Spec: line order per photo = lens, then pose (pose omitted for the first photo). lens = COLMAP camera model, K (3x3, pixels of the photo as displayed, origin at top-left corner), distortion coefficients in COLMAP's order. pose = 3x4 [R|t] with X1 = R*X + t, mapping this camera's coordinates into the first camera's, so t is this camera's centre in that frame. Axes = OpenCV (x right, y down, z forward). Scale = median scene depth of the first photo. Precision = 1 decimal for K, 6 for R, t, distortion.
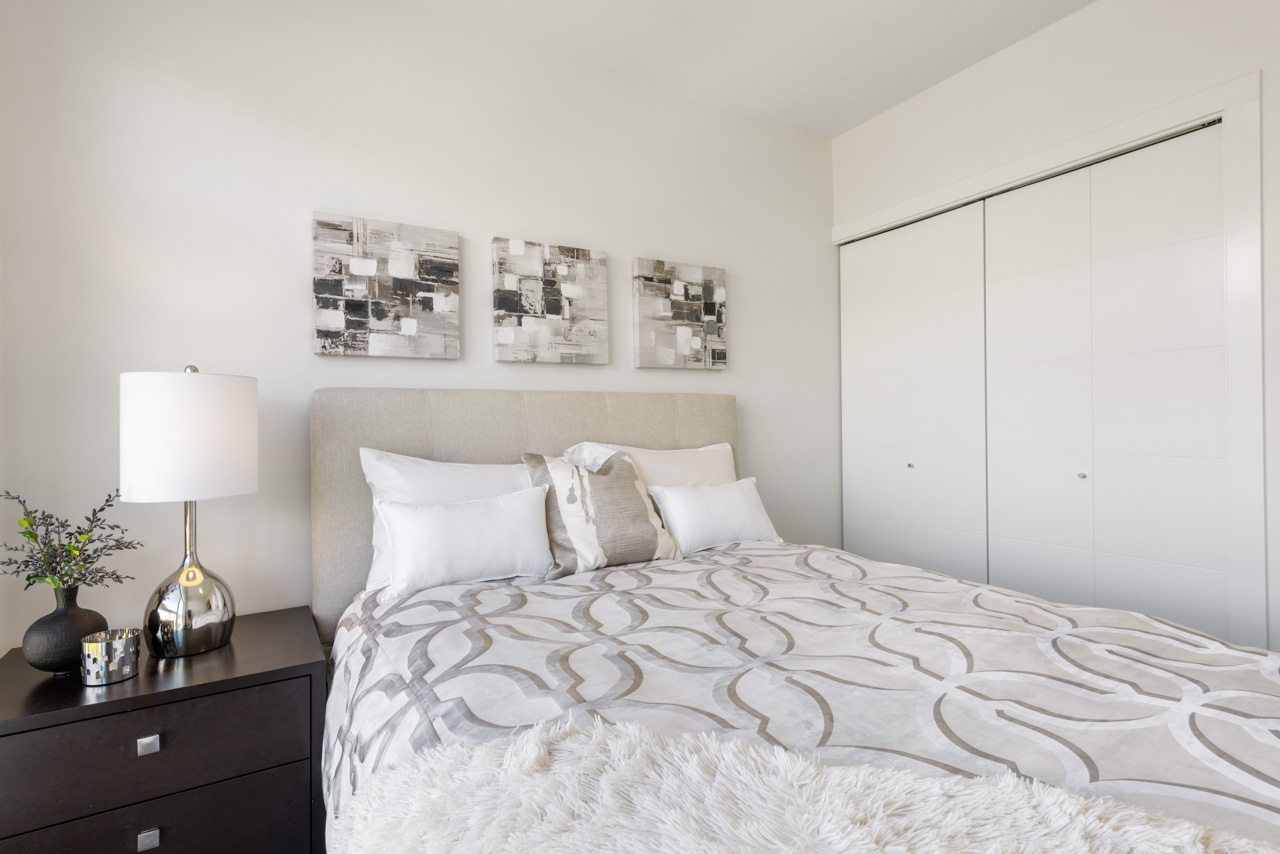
lens RADIAL K [[604.8, 0, 641.1], [0, 604.8, 434.6], [0, 0, 1]] dist [0.000816, -0.000351]
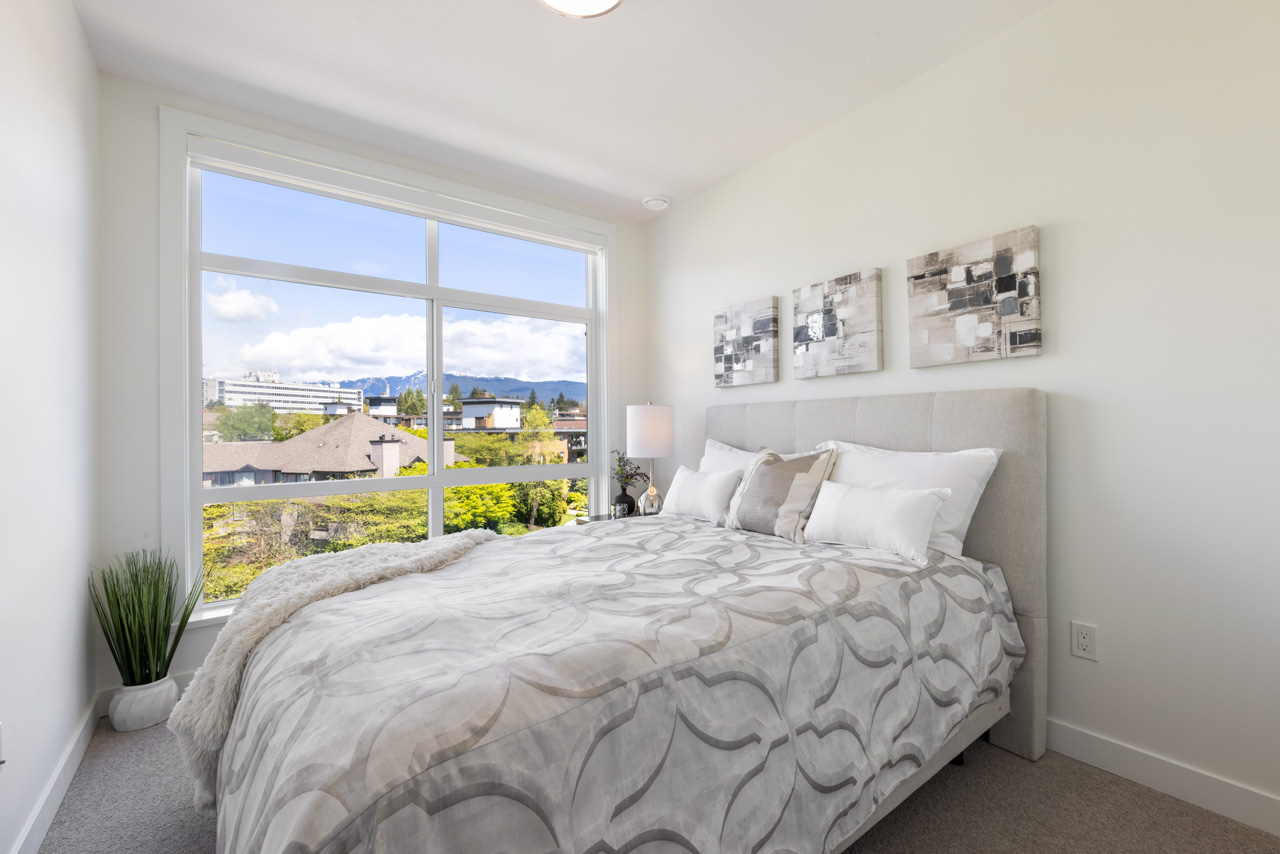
lens RADIAL K [[542.0, 0, 646.4], [0, 542.0, 426.0], [0, 0, 1]] dist [0.001723, 0.000063]
pose [[0.113832, 0.006195, -0.993481, 0.849930], [-0.004925, 0.999972, 0.005671, -0.019588], [0.993488, 0.004248, 0.113859, 0.470496]]
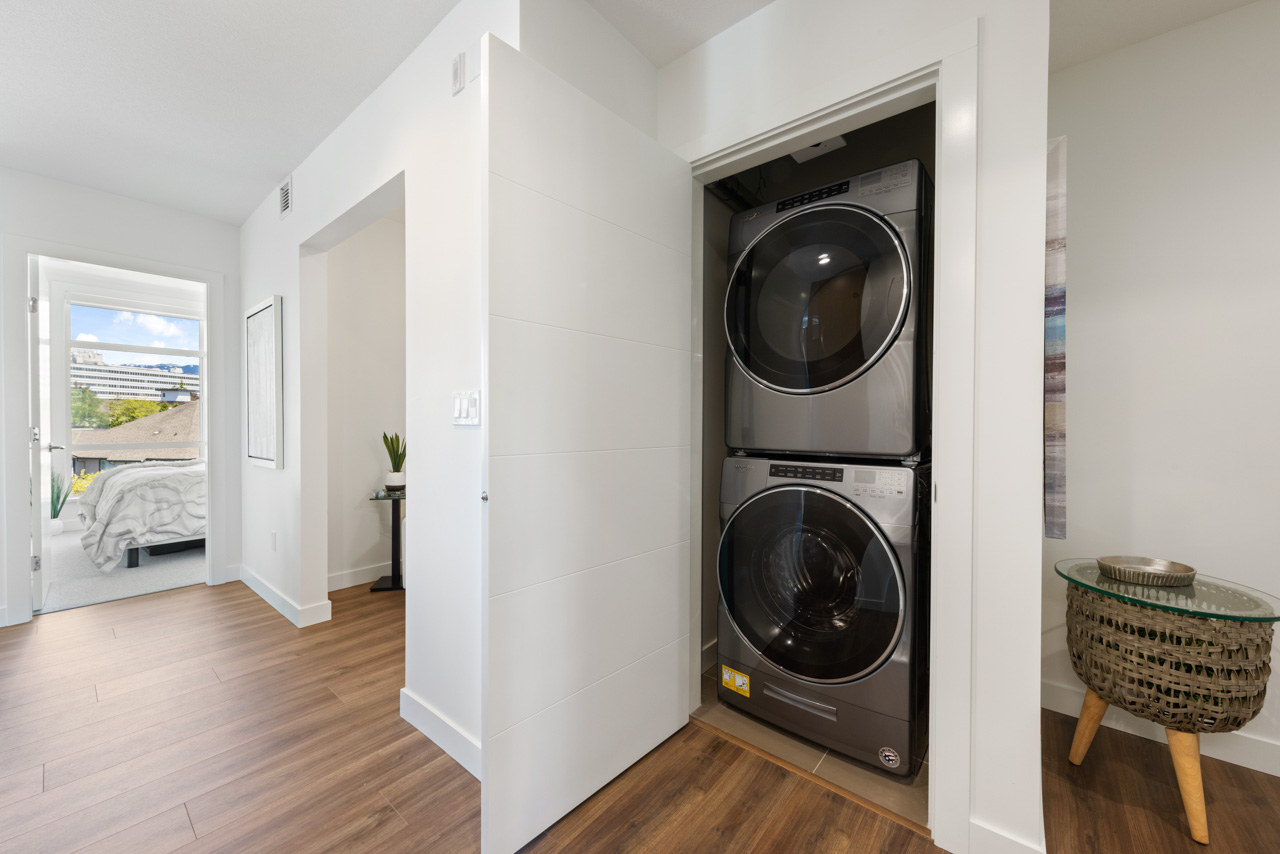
lens RADIAL K [[485.8, 0, 642.0], [0, 485.8, 426.8], [0, 0, 1]] dist [-0.000251, -0.000164]
pose [[0.348771, 0.024514, -0.936887, 0.914156], [-0.020964, 0.999612, 0.018352, -0.020990], [0.936974, 0.013240, 0.349149, 0.502720]]
